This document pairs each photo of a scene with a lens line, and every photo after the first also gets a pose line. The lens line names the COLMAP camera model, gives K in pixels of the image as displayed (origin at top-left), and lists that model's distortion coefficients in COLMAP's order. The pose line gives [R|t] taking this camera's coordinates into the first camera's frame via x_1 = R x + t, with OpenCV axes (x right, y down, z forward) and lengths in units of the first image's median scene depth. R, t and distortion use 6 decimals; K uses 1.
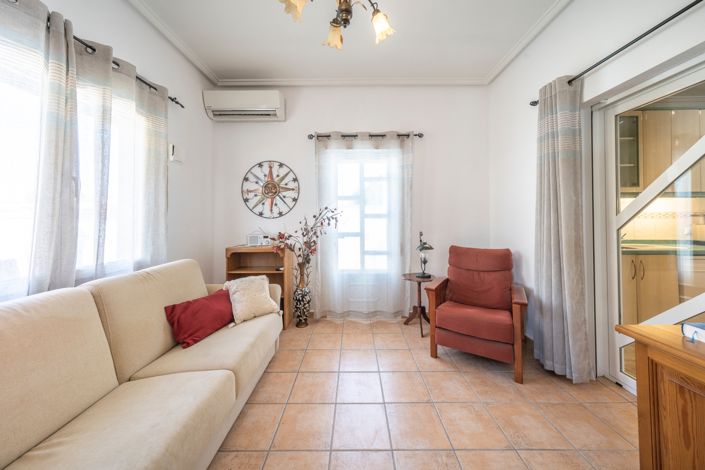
lens RADIAL K [[241.8, 0, 352.7], [0, 241.8, 220.4], [0, 0, 1]] dist [0.000522, 0.000011]
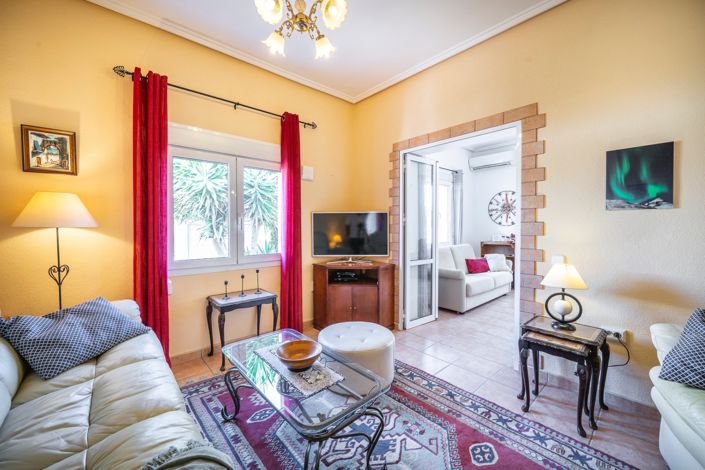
lens RADIAL K [[278.2, 0, 351.1], [0, 278.2, 233.8], [0, 0, 1]] dist [-0.000762, -0.000067]
pose [[0.671428, 0.014283, -0.740932, 0.370365], [0.013229, 0.999424, 0.031254, -0.026559], [0.740952, -0.030786, 0.670852, -1.099969]]
